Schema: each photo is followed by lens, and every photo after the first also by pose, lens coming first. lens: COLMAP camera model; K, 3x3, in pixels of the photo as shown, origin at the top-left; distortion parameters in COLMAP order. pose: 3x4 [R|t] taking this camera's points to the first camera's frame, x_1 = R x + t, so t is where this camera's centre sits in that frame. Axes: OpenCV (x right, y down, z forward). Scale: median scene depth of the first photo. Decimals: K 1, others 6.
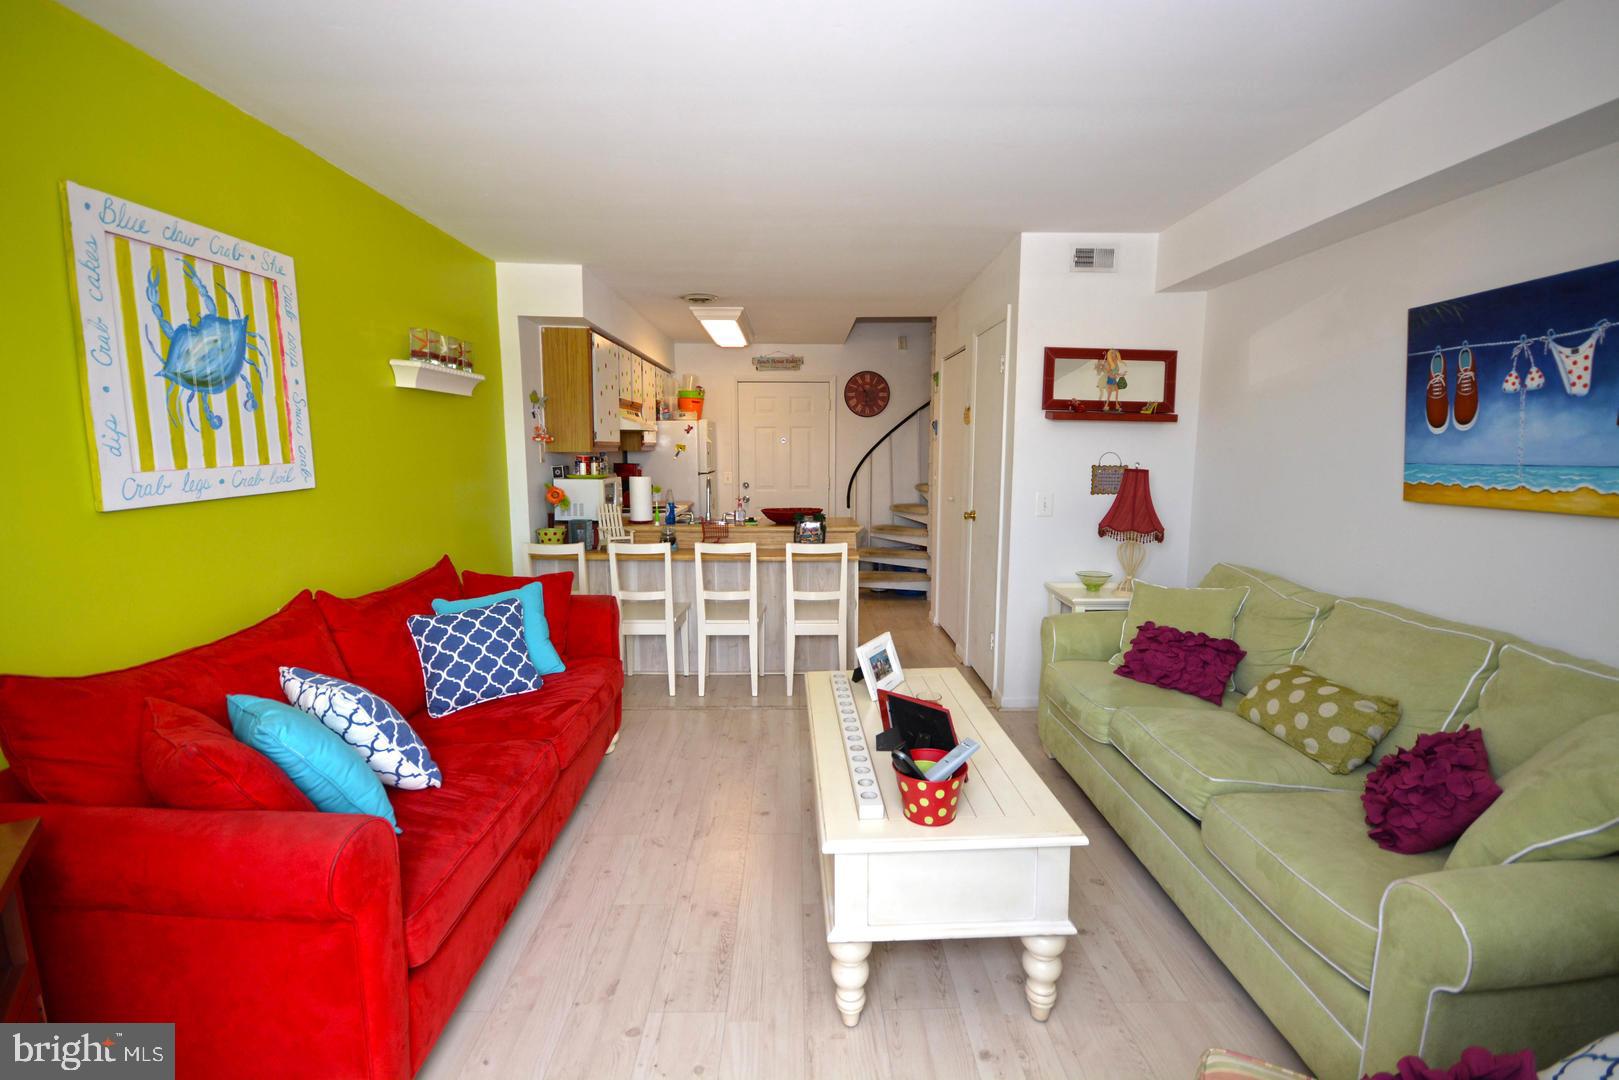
lens RADIAL K [[719.8, 0, 802.3], [0, 719.8, 544.5], [0, 0, 1]] dist [0.002843, -0.019442]
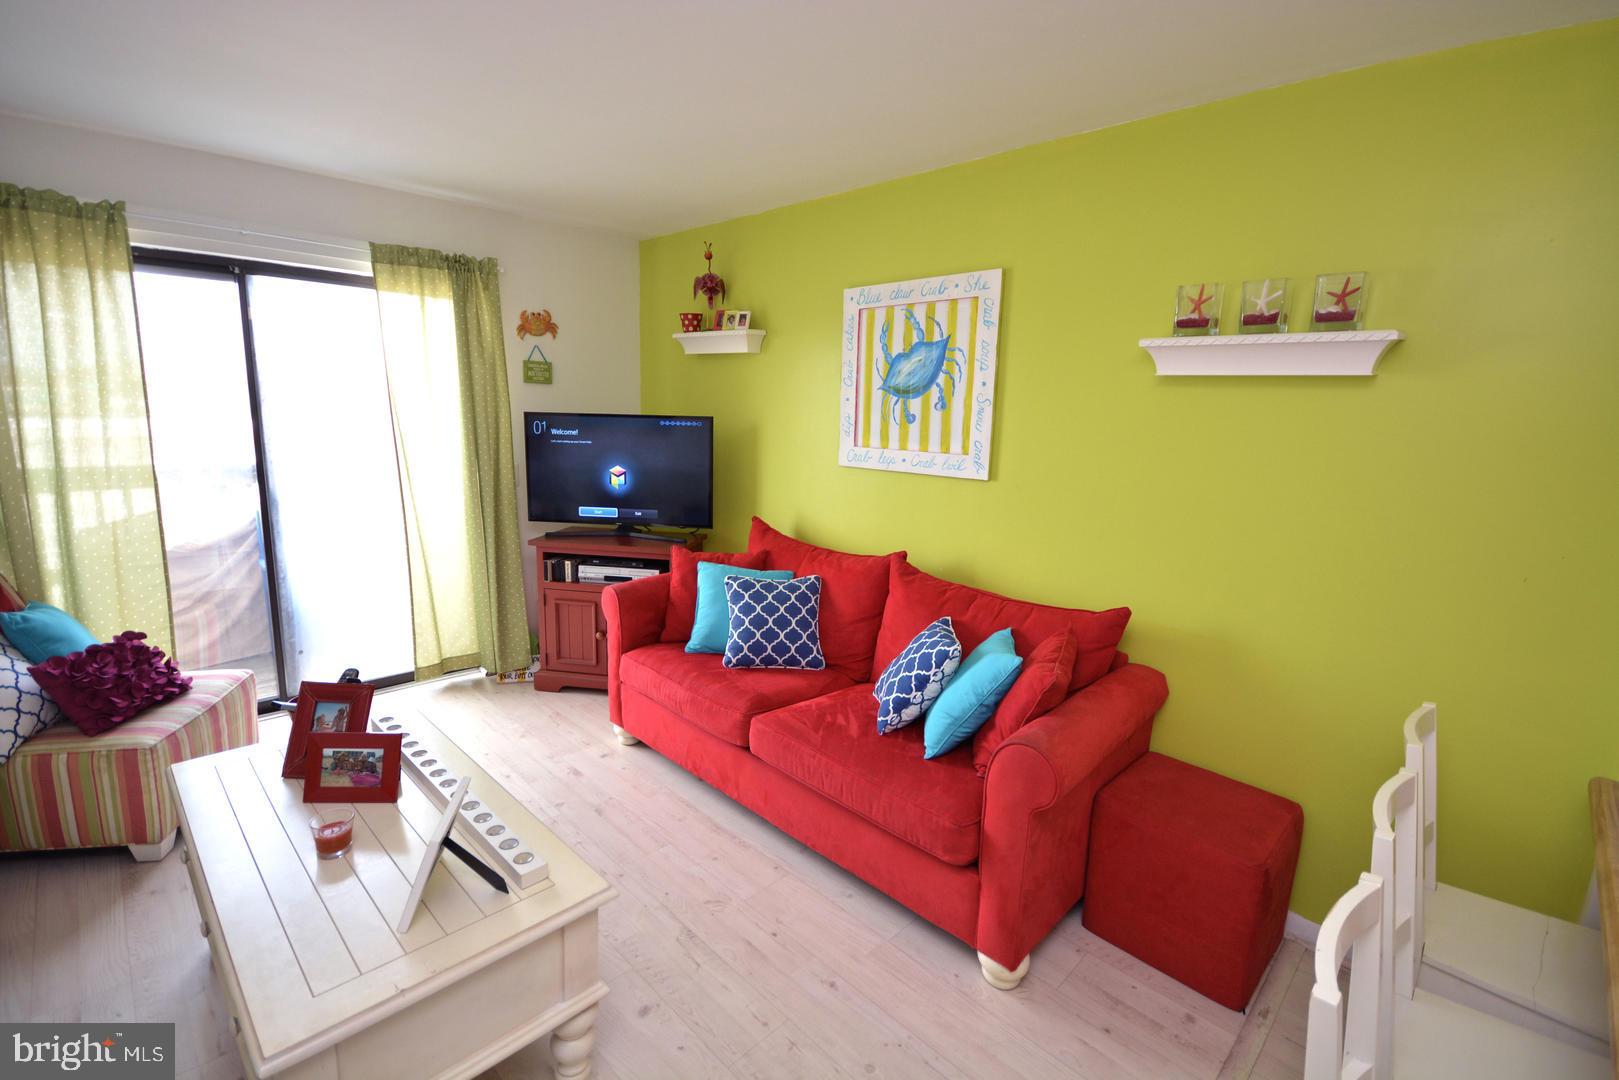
lens RADIAL K [[719.8, 0, 802.3], [0, 719.8, 544.5], [0, 0, 1]] dist [0.002843, -0.019442]
pose [[-0.724346, 0.088302, -0.683759, 0.338135], [-0.143446, 0.950757, 0.274744, -0.299959], [0.674349, 0.297091, -0.676010, 1.921932]]
